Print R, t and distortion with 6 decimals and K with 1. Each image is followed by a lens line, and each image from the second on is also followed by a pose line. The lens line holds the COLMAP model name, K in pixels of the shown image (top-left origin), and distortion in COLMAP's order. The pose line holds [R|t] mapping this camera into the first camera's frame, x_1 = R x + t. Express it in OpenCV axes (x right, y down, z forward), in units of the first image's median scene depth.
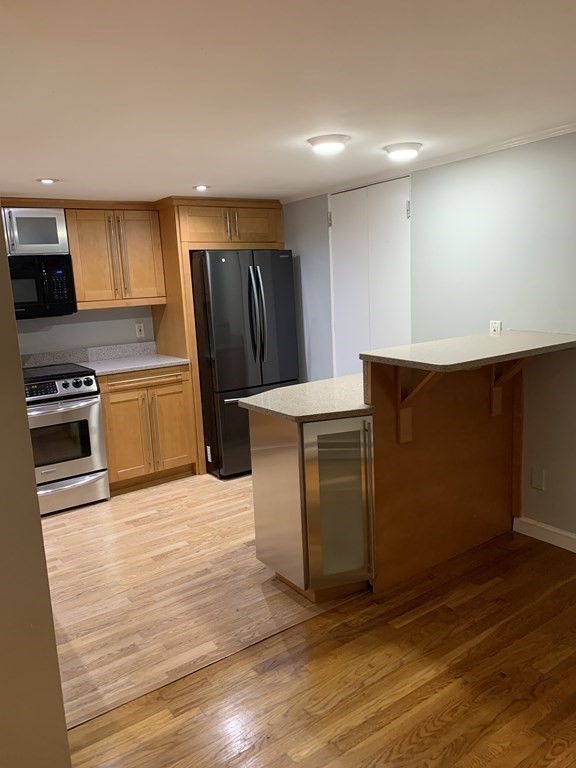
lens RADIAL K [[588.1, 0, 285.3], [0, 588.1, 369.8], [0, 0, 1]] dist [0.046594, -0.042144]
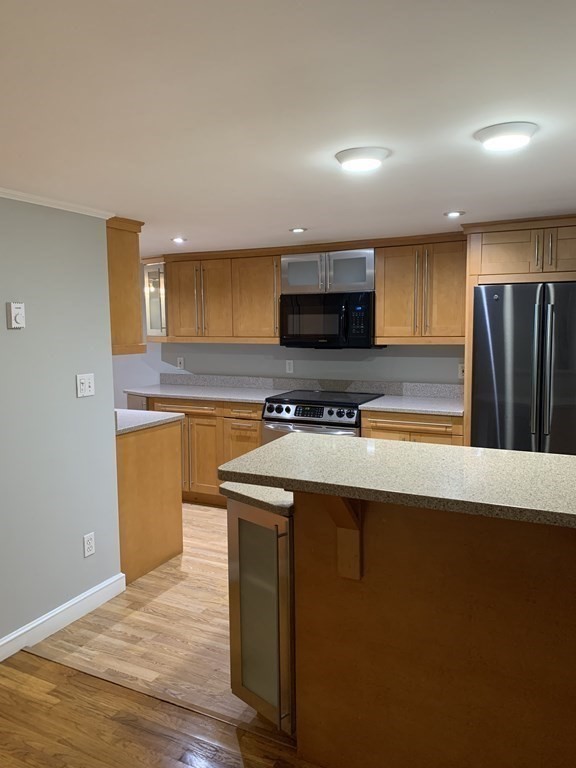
lens RADIAL K [[588.1, 0, 285.3], [0, 588.1, 369.8], [0, 0, 1]] dist [0.046594, -0.042144]
pose [[0.463113, 0.119310, -0.878232, 0.509587], [-0.145546, 0.987683, 0.057429, -0.098278], [0.874267, 0.101227, 0.474774, 0.398578]]
